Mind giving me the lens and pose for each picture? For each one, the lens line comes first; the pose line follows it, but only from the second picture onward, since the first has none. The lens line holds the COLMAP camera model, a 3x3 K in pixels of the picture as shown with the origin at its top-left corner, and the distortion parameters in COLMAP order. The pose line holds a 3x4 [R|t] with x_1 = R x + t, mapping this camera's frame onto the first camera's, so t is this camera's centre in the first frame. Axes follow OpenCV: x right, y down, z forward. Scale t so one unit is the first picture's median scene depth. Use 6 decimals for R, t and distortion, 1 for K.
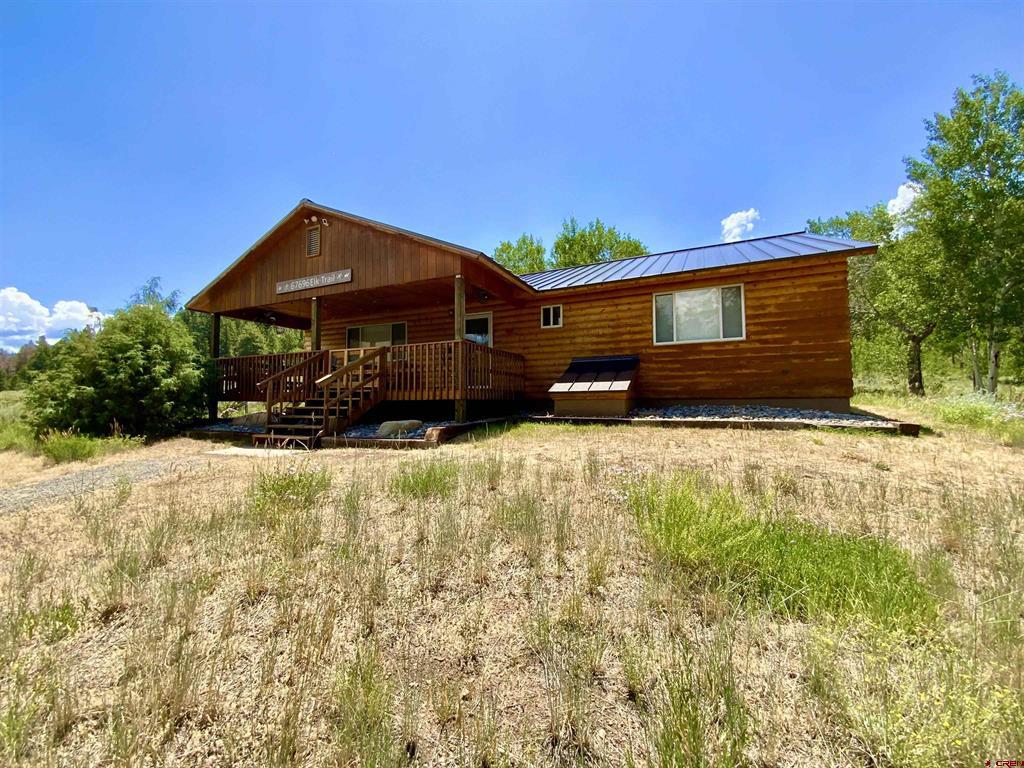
lens RADIAL K [[412.8, 0, 512.0], [0, 412.8, 379.2], [0, 0, 1]] dist [-0.000188, -0.007402]
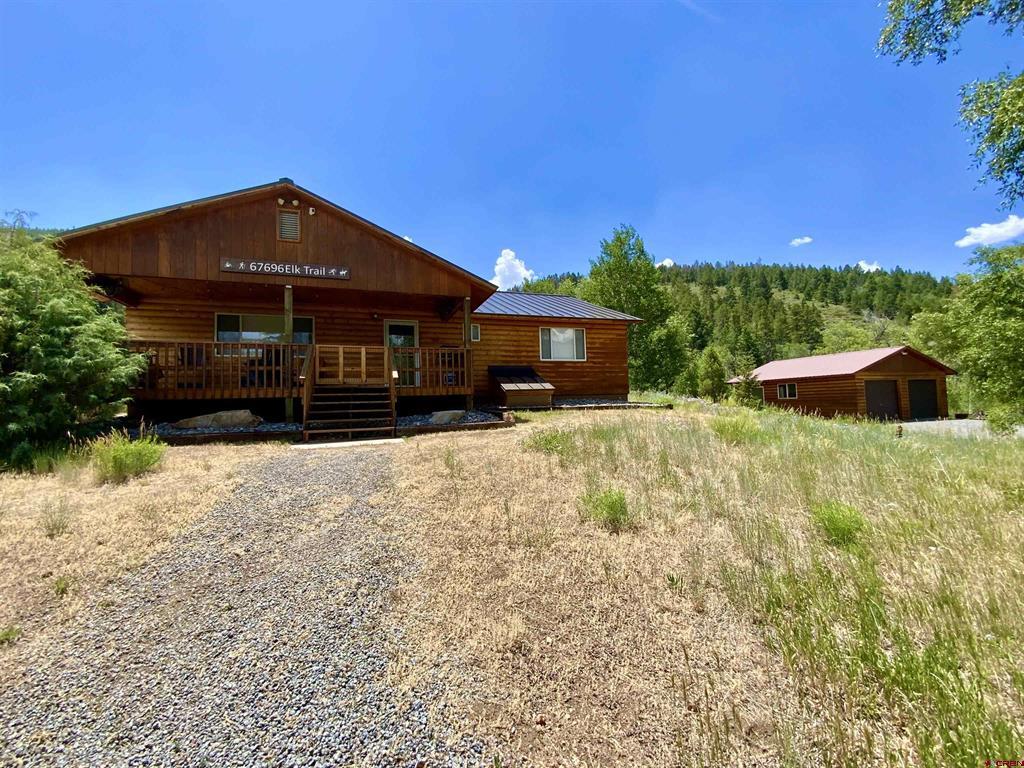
lens RADIAL K [[408.8, 0, 509.9], [0, 408.8, 383.6], [0, 0, 1]] dist [-0.001764, -0.000158]
pose [[0.717559, 0.023378, 0.696106, -0.798256], [-0.019433, 0.999719, -0.013542, 0.026043], [-0.696227, -0.003810, 0.717812, -0.007386]]
